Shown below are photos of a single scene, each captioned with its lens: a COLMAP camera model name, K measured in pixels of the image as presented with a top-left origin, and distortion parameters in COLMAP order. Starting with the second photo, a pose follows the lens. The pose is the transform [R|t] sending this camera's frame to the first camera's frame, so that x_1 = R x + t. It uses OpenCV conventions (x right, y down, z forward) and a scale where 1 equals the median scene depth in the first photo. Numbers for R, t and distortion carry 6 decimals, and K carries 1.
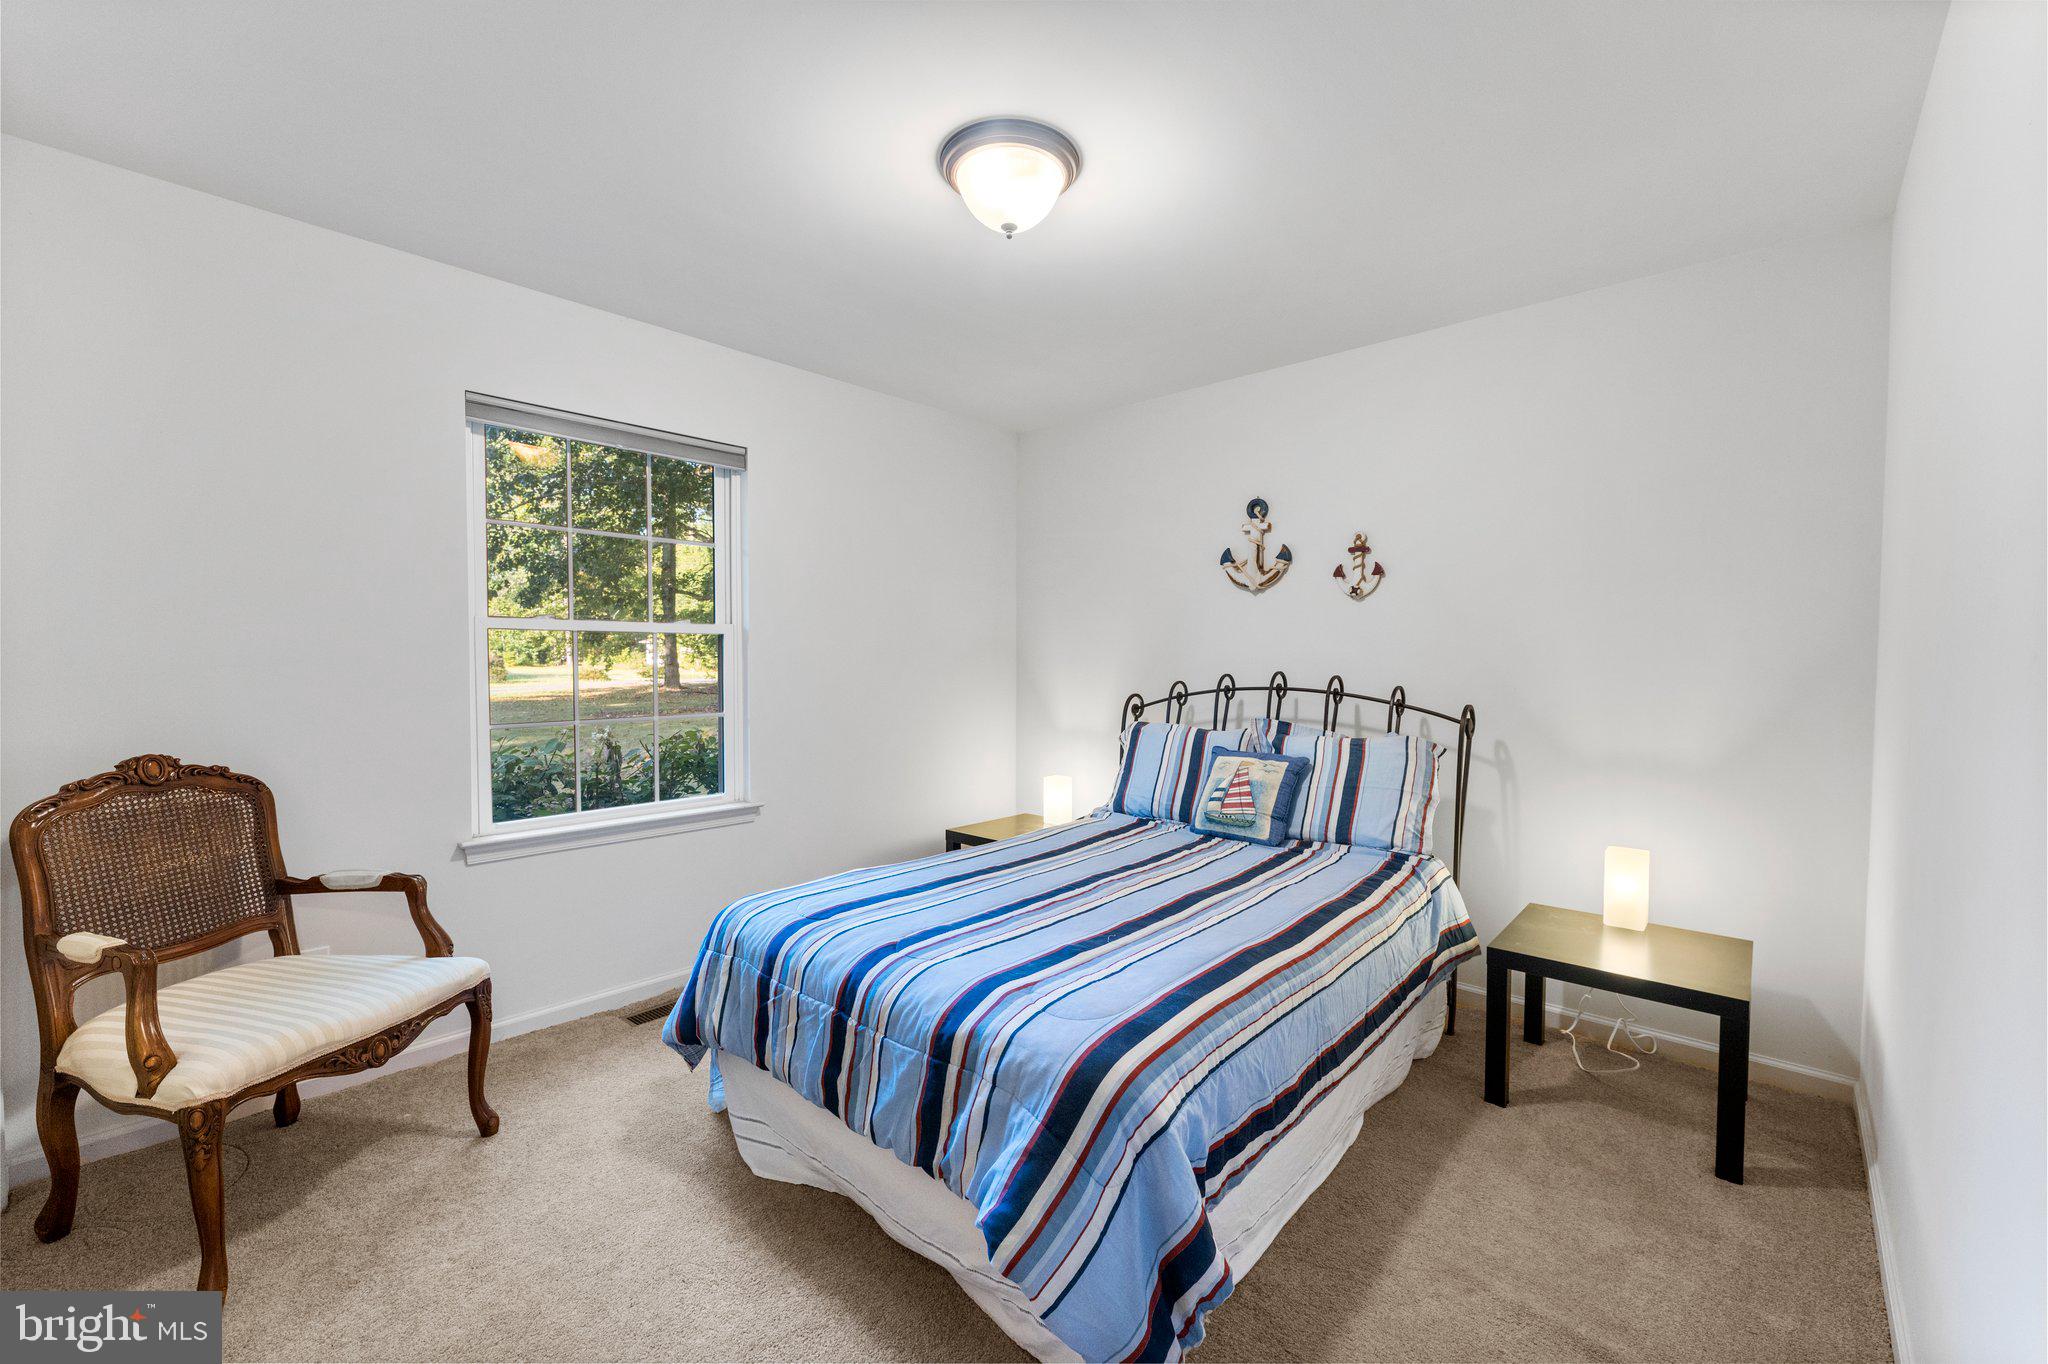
lens RADIAL K [[831.2, 0, 1026.9], [0, 831.2, 685.0], [0, 0, 1]] dist [-0.004463, -0.000242]
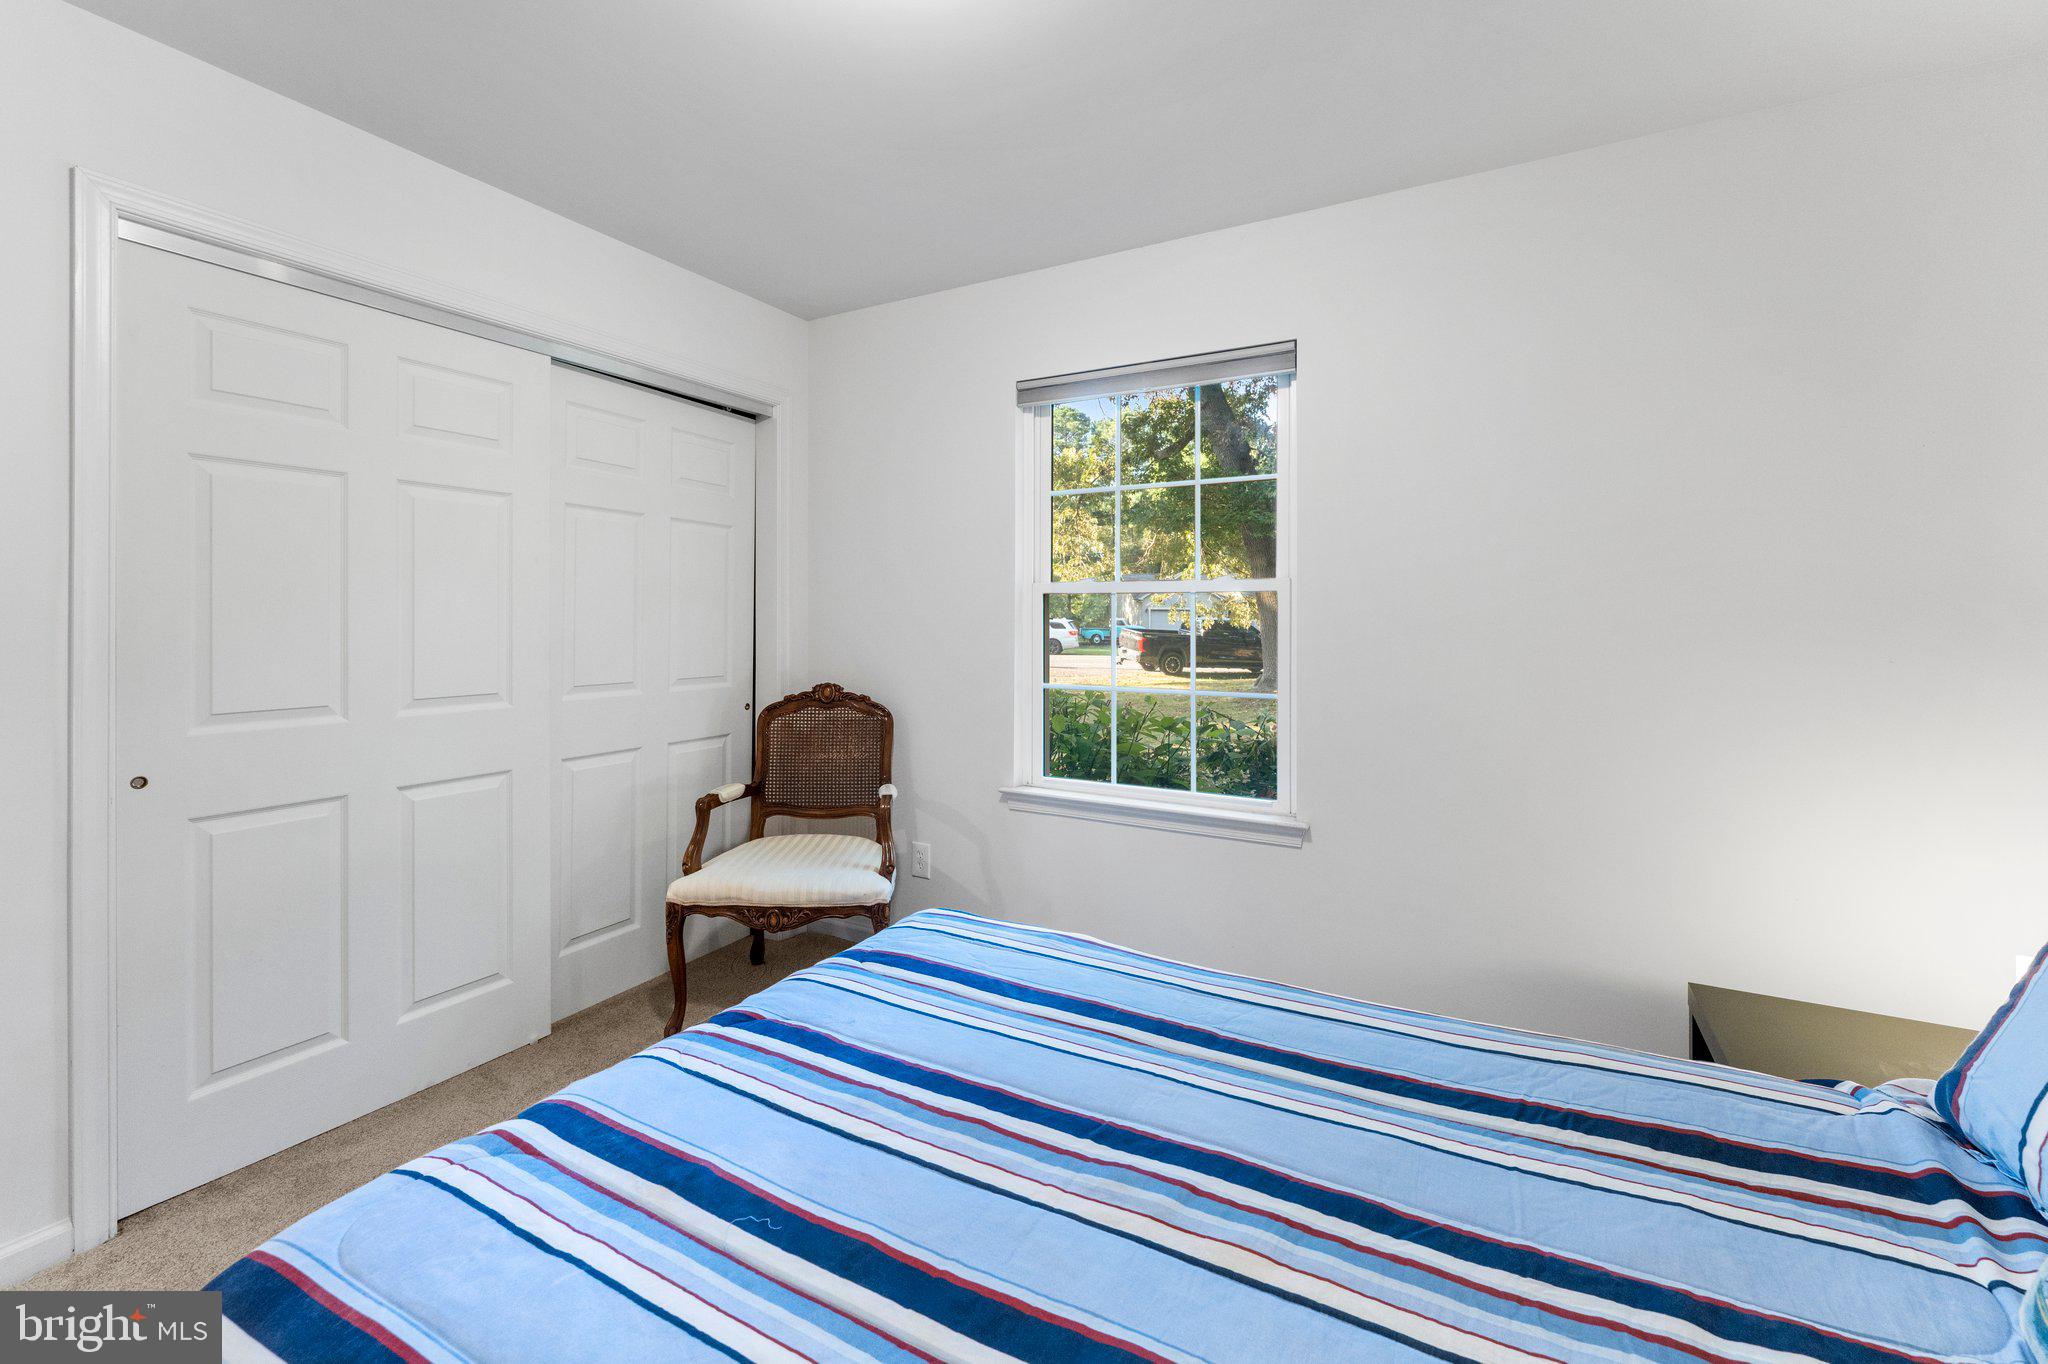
lens RADIAL K [[856.4, 0, 1025.5], [0, 856.4, 625.6], [0, 0, 1]] dist [-0.001635, -0.000134]
pose [[0.225863, 0.005423, -0.974144, 0.483460], [-0.038741, 0.999243, -0.003419, -0.026179], [0.973388, 0.038512, 0.225902, 0.829231]]
